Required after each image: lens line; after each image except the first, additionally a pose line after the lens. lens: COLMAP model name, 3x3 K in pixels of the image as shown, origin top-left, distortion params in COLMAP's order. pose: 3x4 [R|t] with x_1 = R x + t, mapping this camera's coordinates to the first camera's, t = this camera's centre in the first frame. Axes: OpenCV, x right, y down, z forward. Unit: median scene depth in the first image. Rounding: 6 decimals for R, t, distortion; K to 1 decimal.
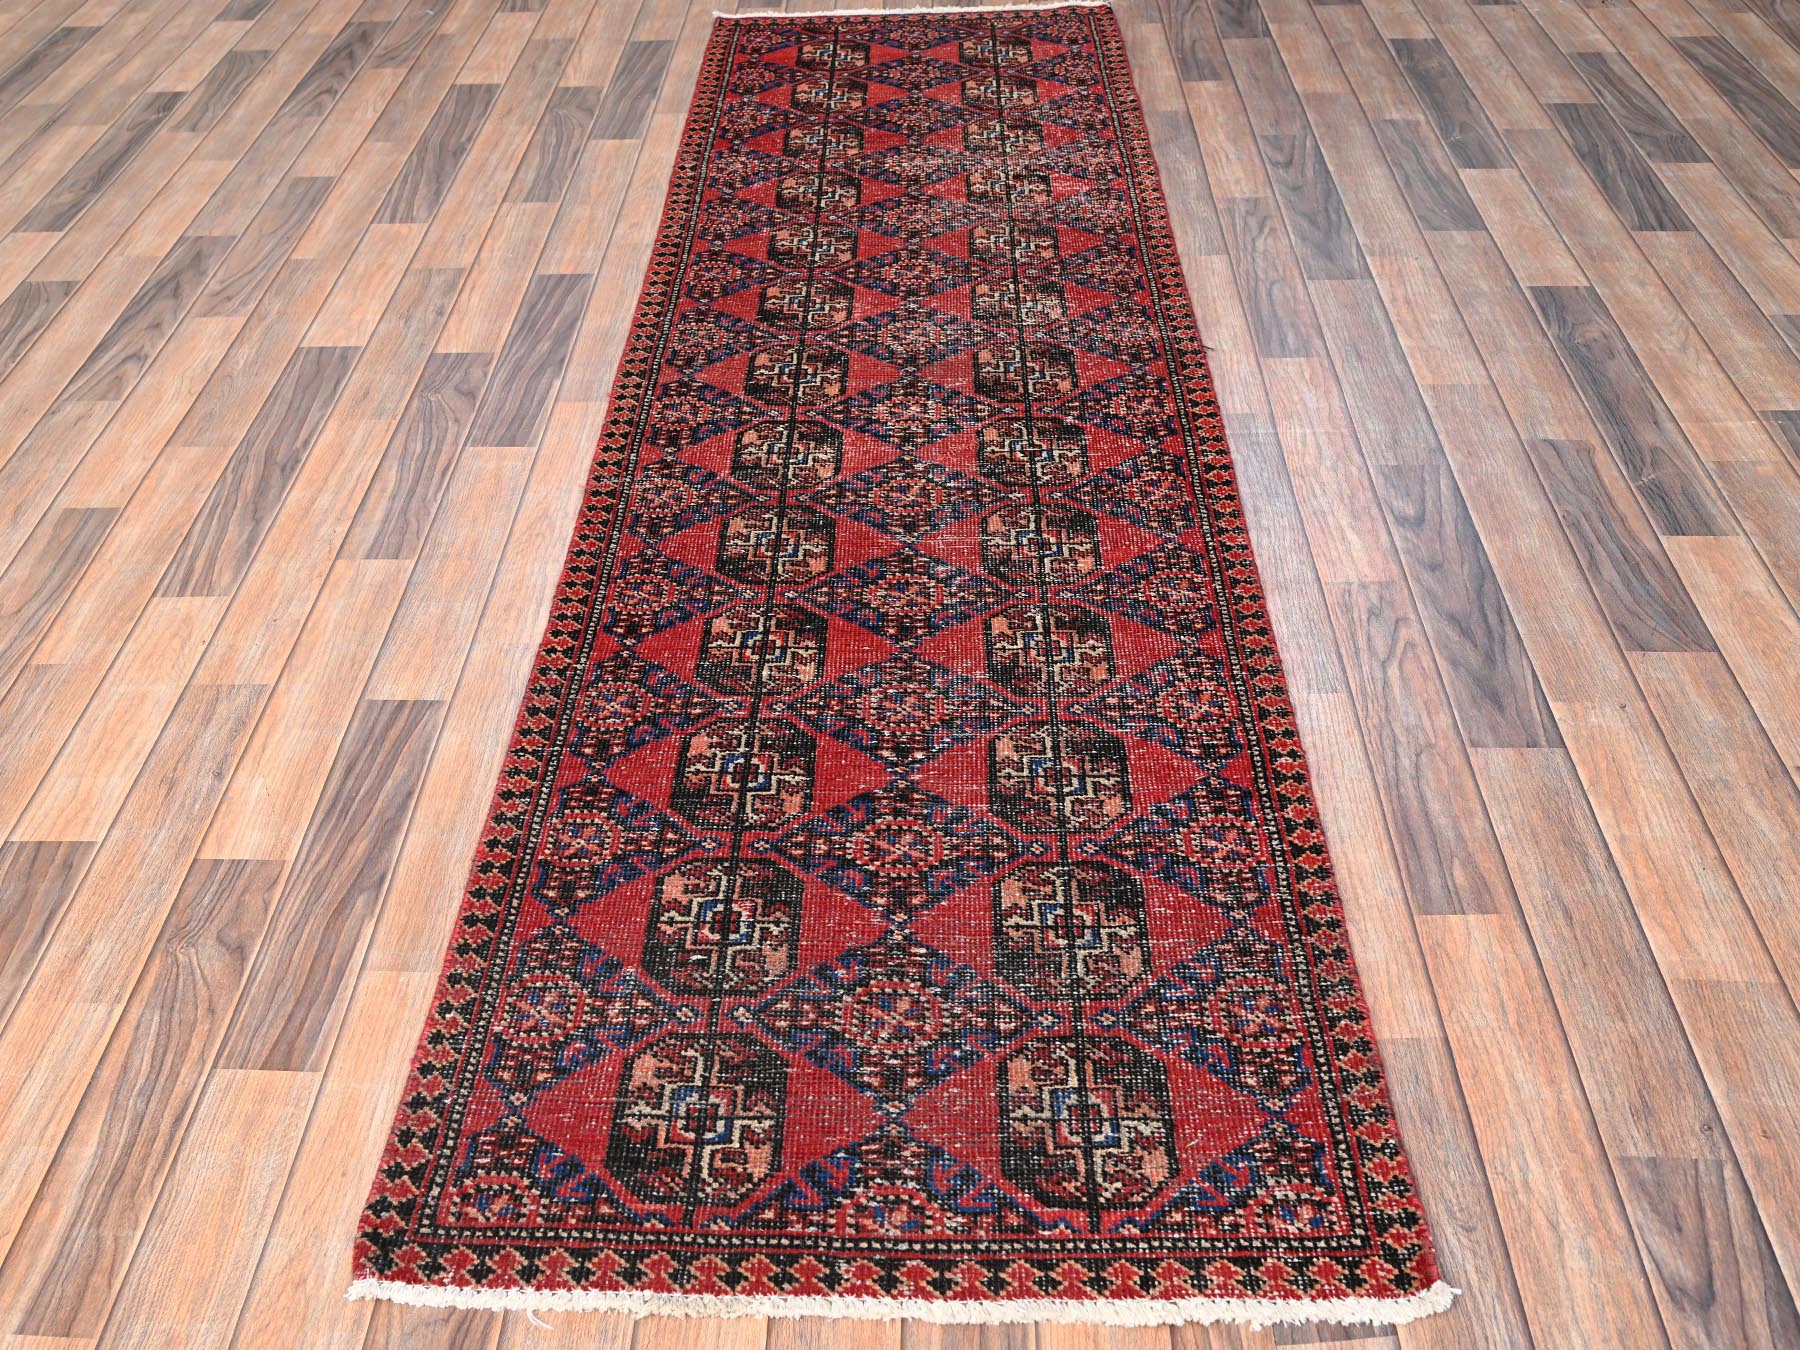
lens RADIAL K [[1420.8, 0, 909.9], [0, 1420.8, 678.6], [0, 0, 1]] dist [0.003399, -0.002792]
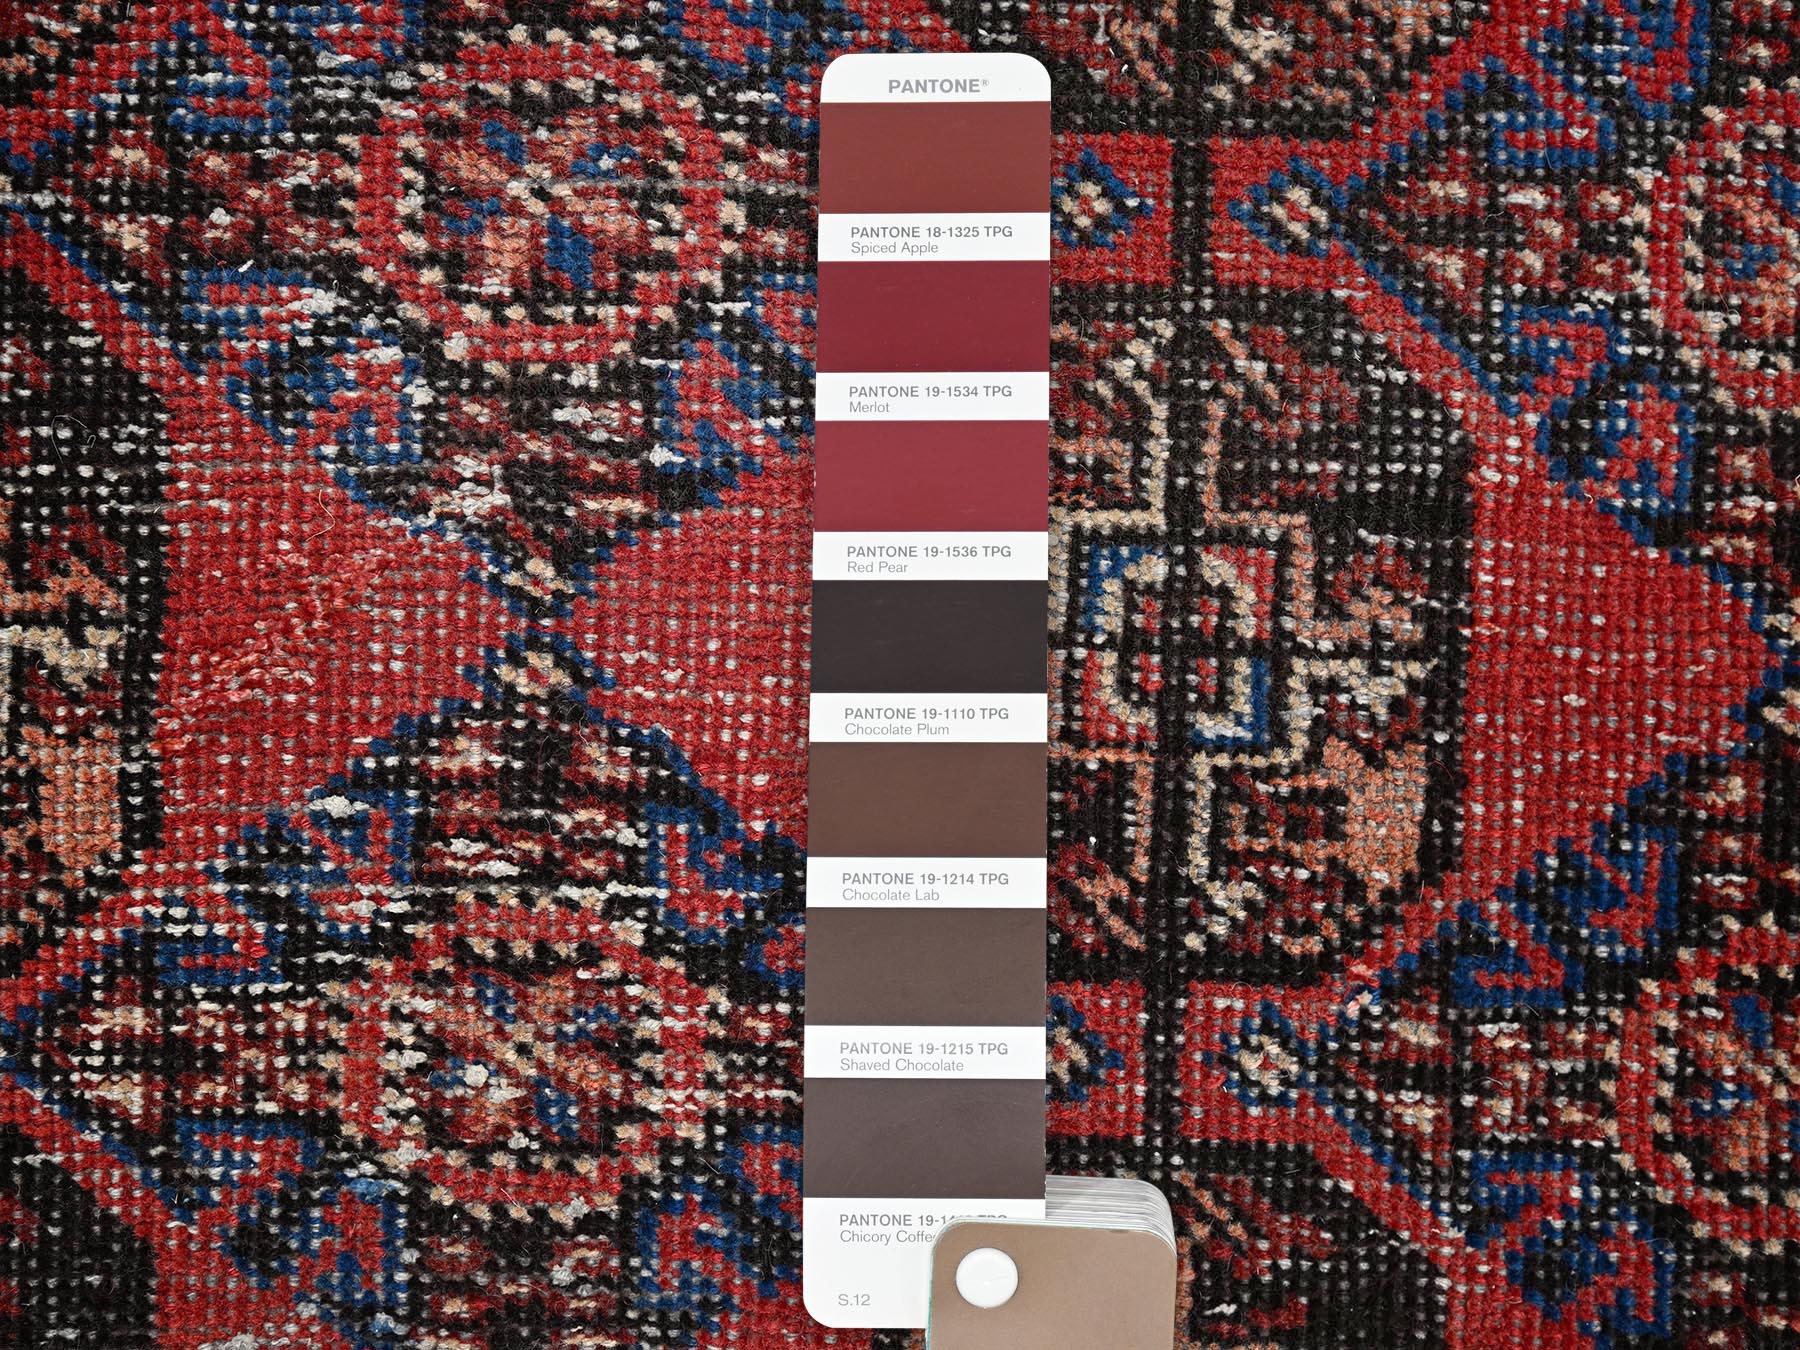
lens RADIAL K [[2179.7, 0, 897.3], [0, 2179.7, 675.1], [0, 0, 1]] dist [0.007442, 0.000000]
pose [[-0.999576, -0.024128, -0.016270, -0.043575], [0.005482, -0.705199, 0.708988, -0.360512], [-0.028580, 0.708599, 0.705033, 0.789055]]
